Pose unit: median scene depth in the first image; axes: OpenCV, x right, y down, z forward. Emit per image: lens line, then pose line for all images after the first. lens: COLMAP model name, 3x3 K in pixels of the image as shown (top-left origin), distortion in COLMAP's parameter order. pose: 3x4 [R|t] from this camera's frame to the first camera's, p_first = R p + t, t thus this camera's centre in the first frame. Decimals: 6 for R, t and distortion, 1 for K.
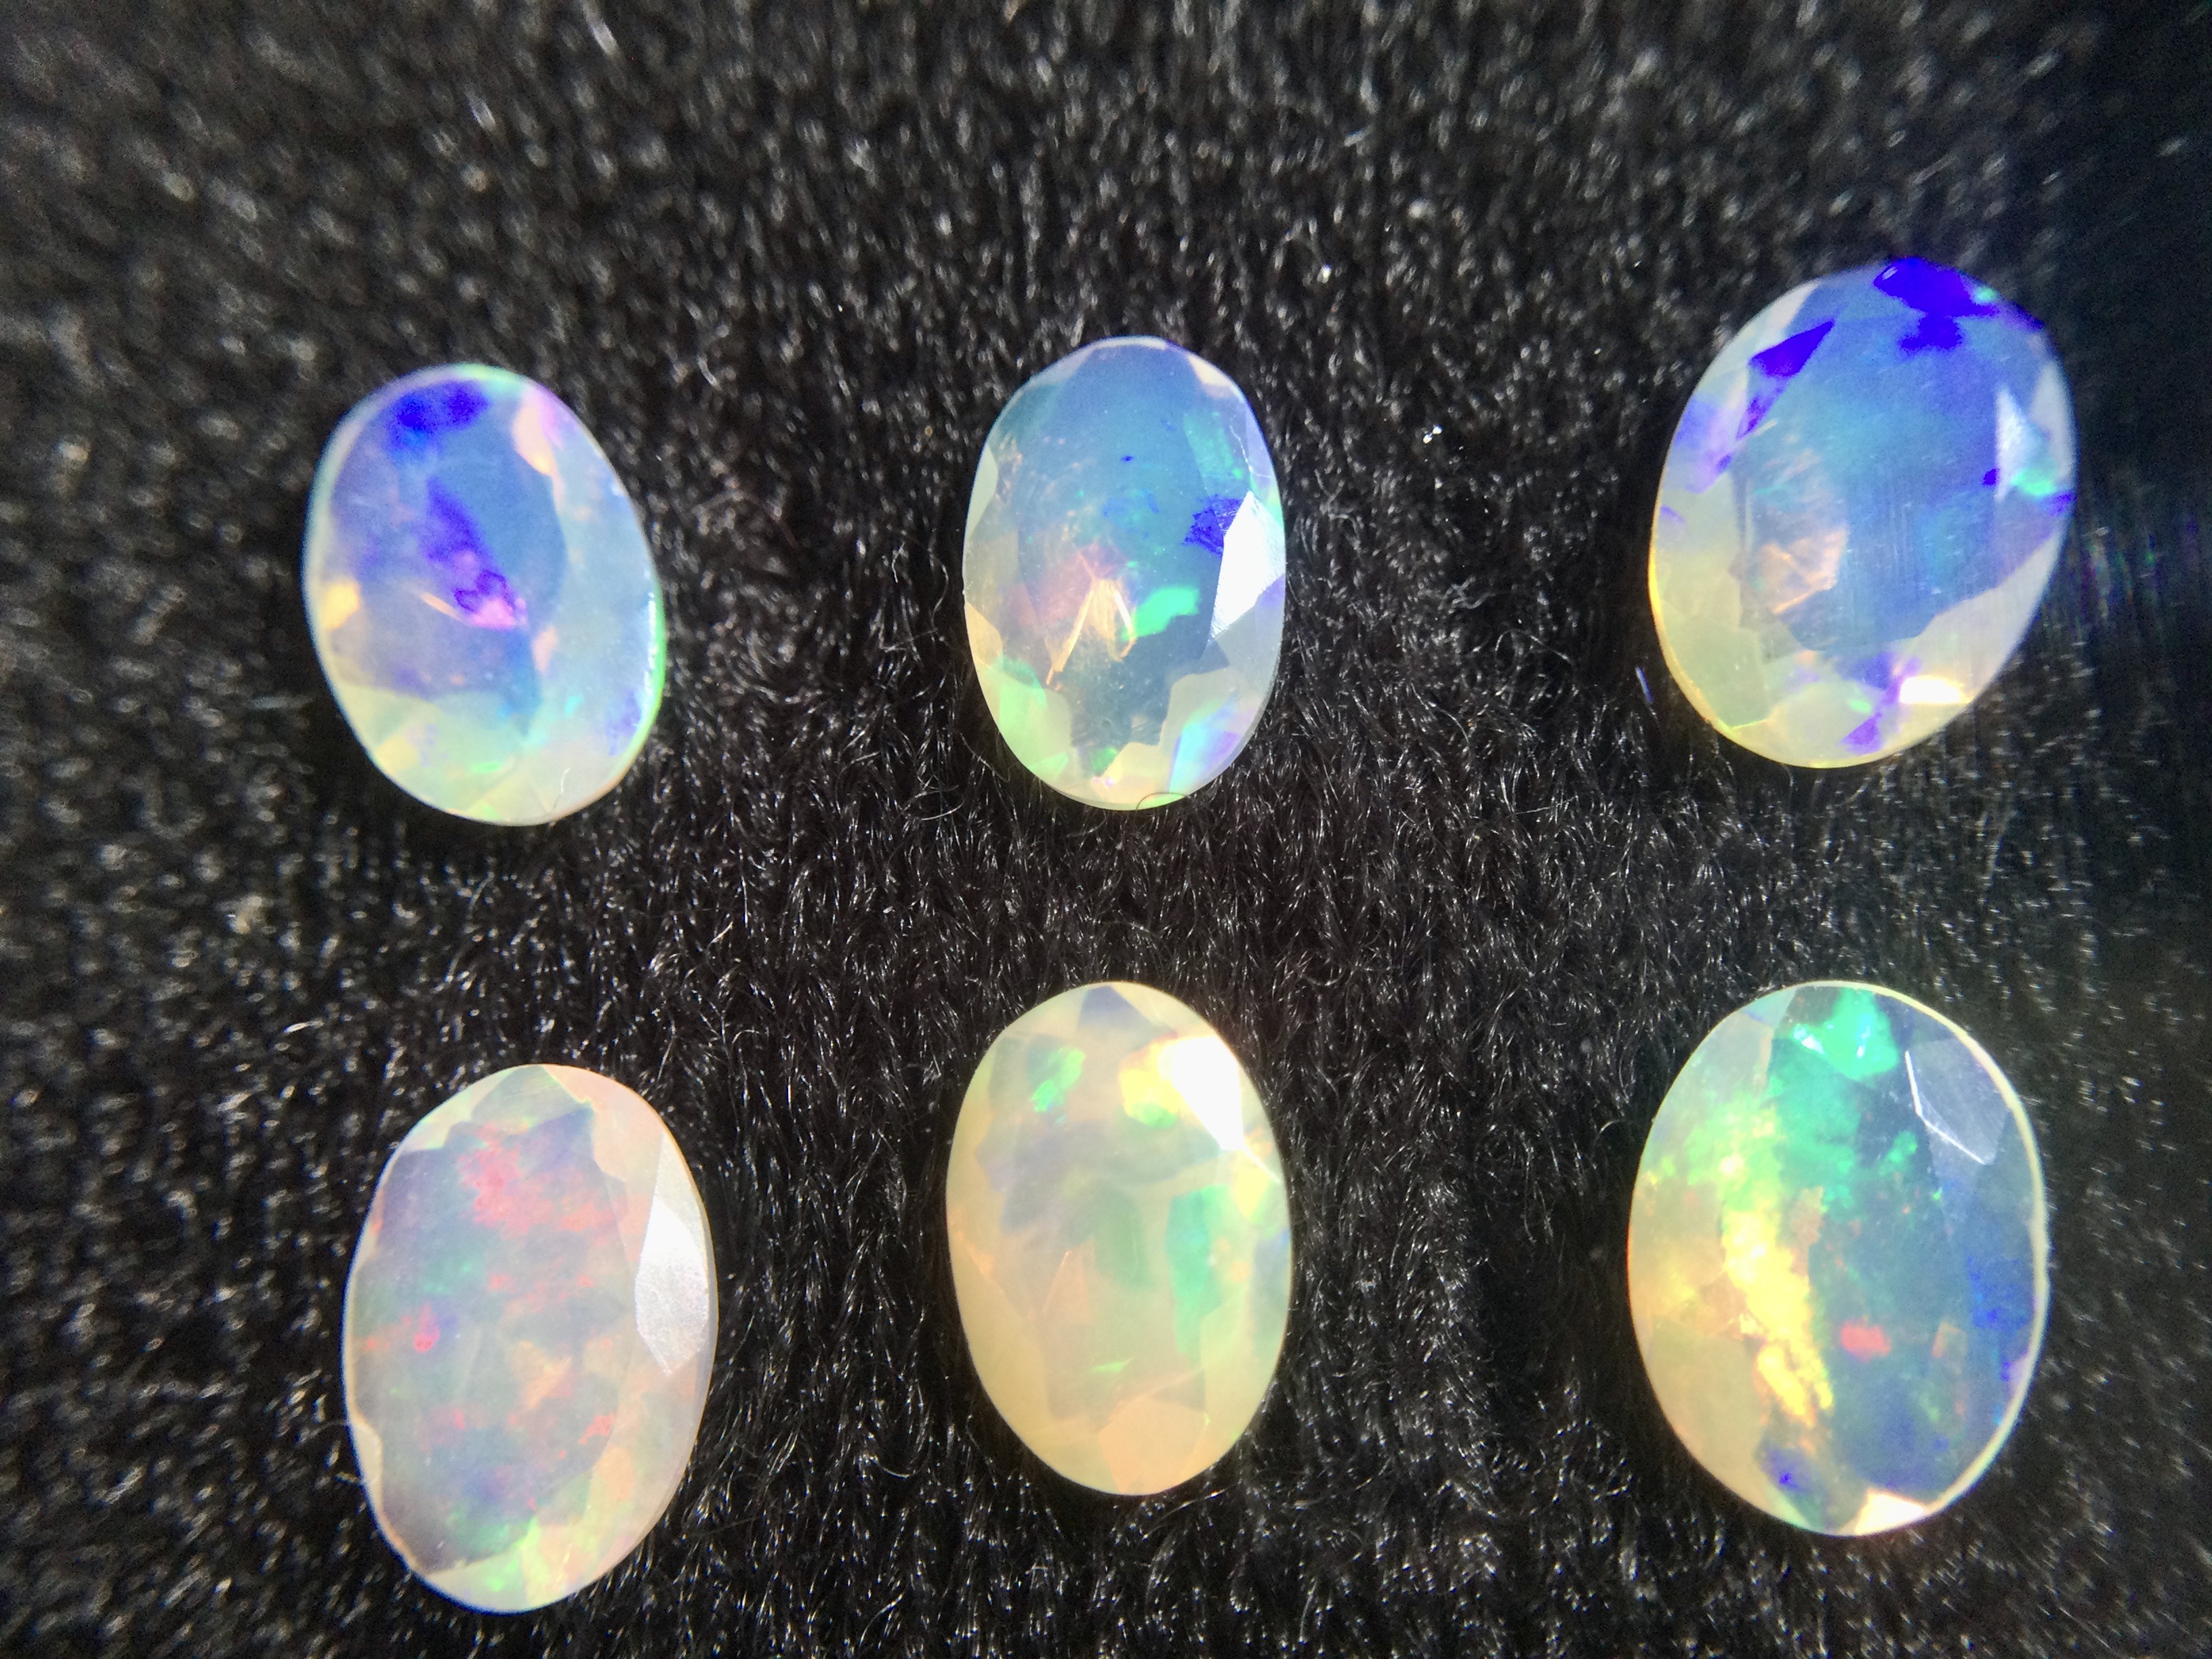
lens RADIAL K [[2004.1, 0, 1106.0], [0, 2004.1, 829.5], [0, 0, 1]] dist [0.248751, -0.261203]
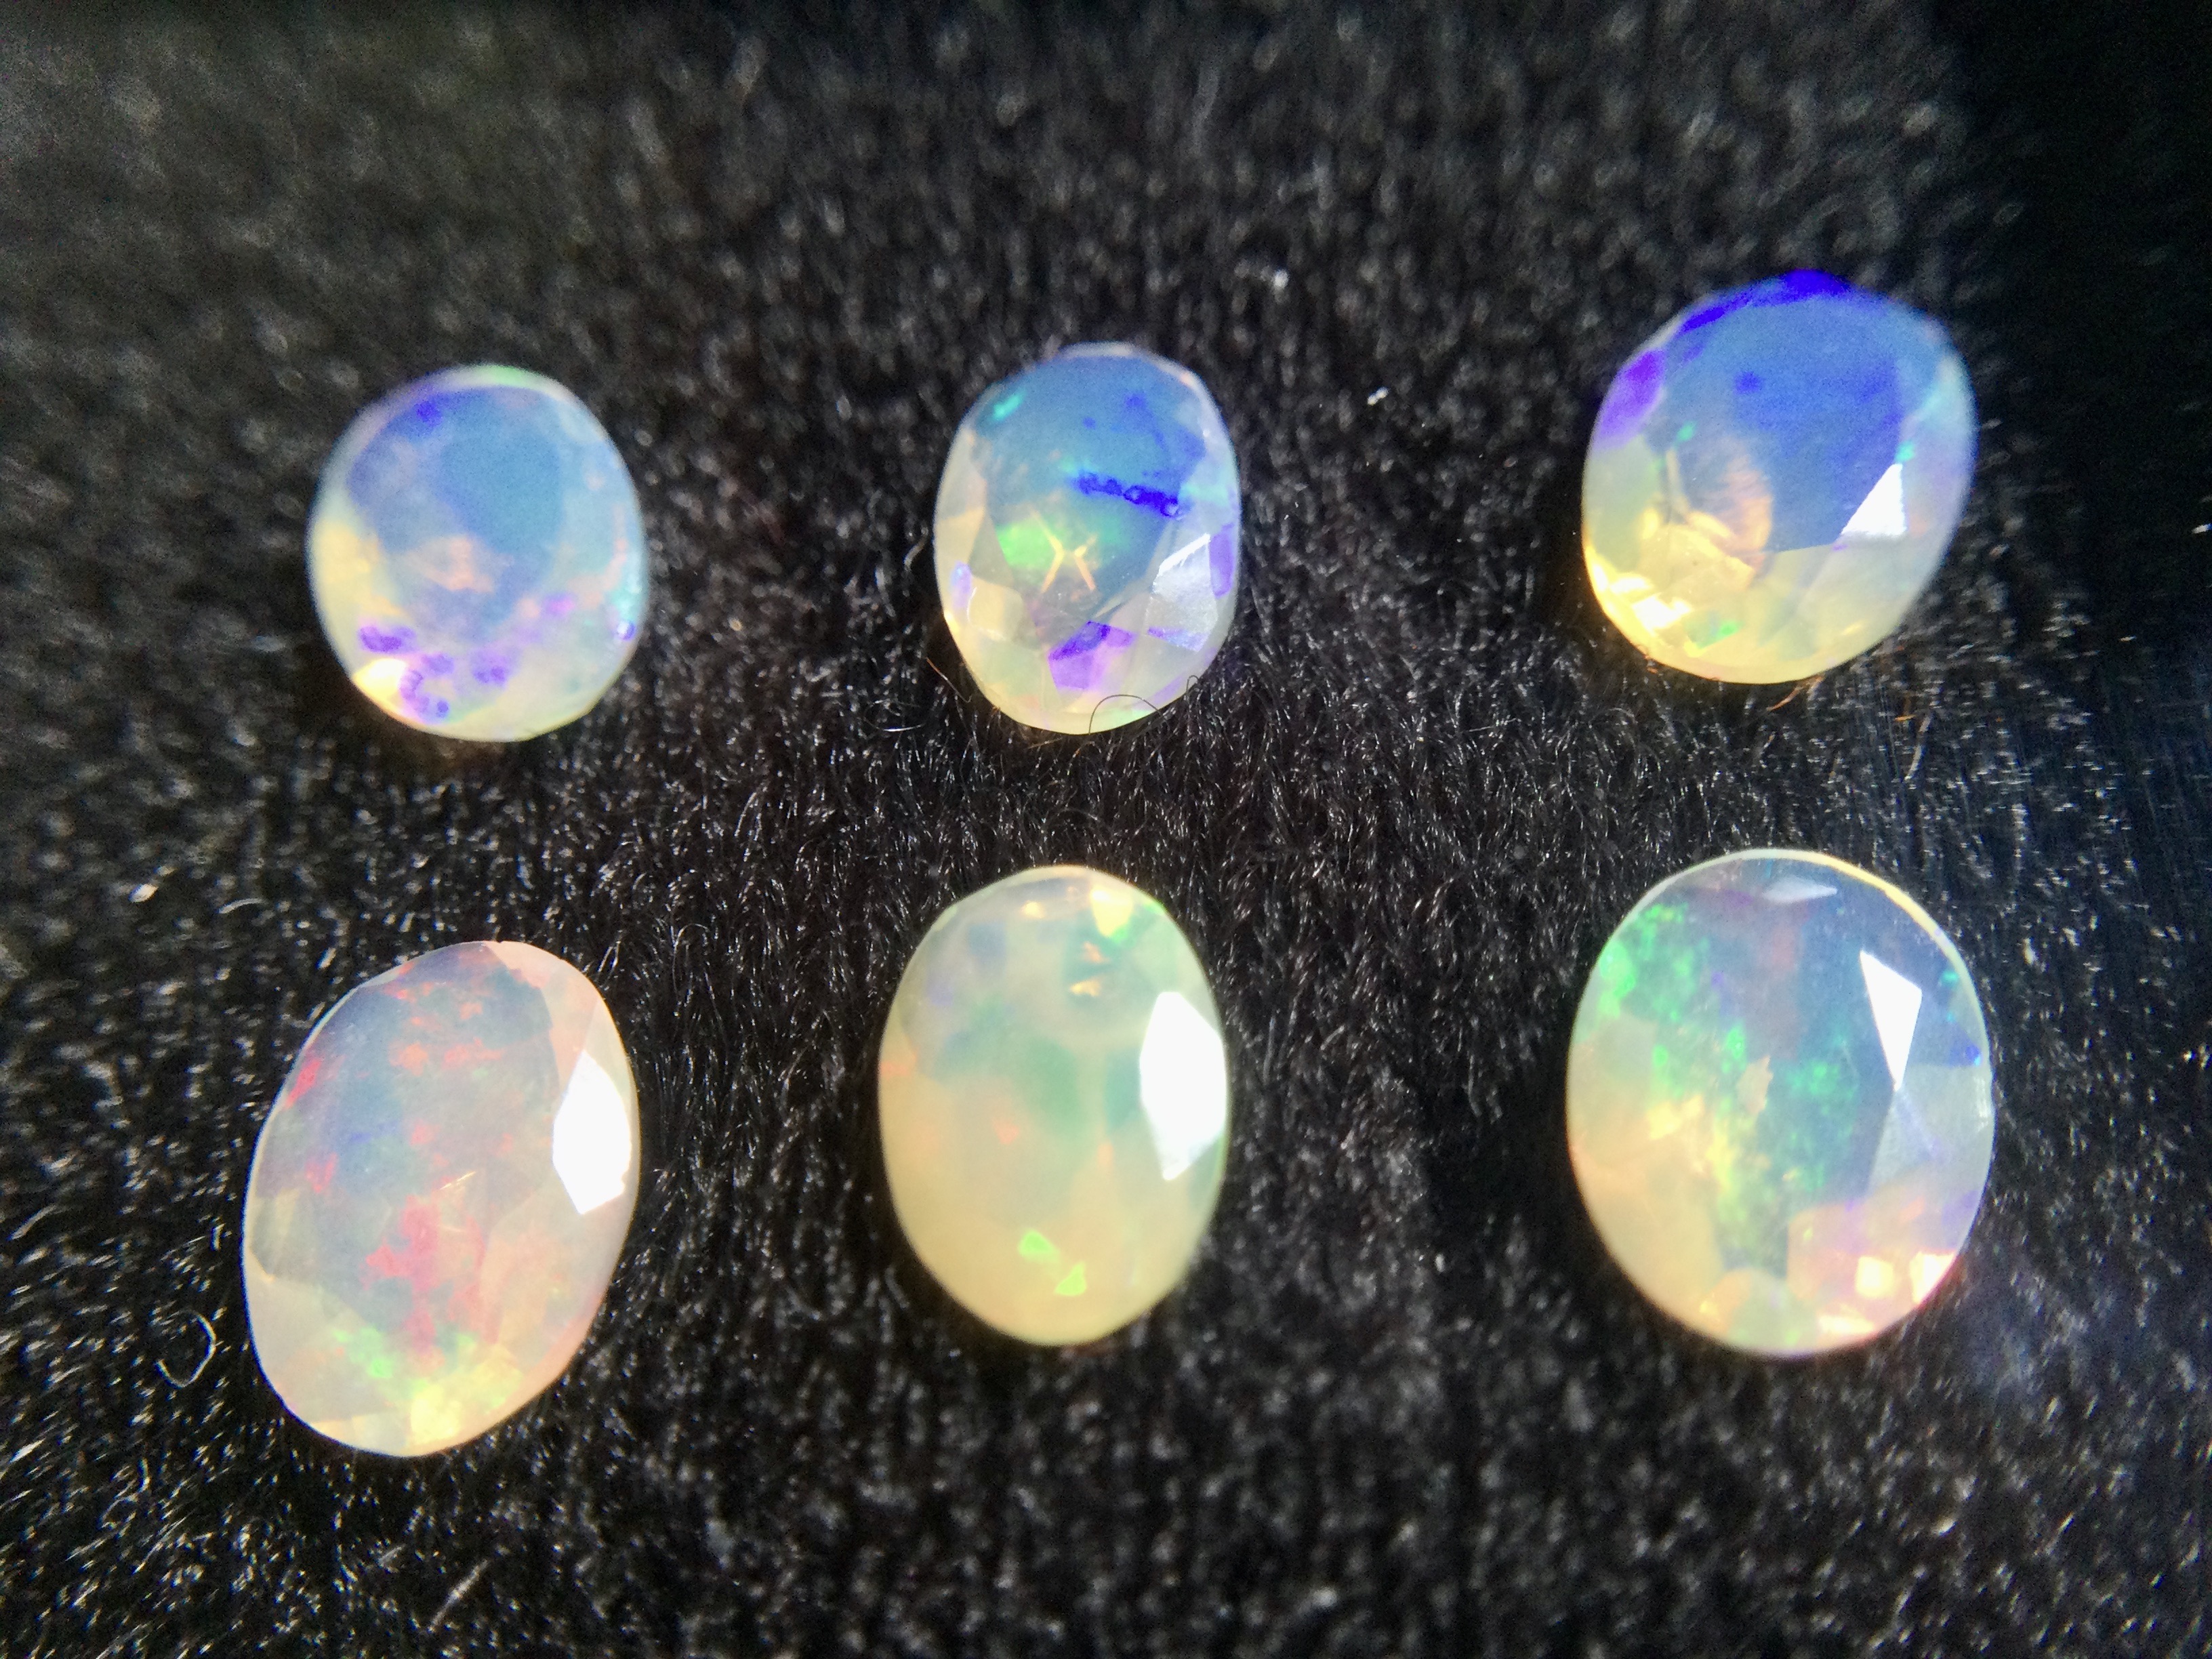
lens RADIAL K [[2004.1, 0, 1106.0], [0, 2004.1, 829.5], [0, 0, 1]] dist [0.248751, -0.261203]
pose [[0.999549, 0.026812, -0.013511, 0.036750], [-0.029454, 0.962921, -0.268172, 0.308938], [0.005820, 0.268449, 0.963276, 0.023439]]
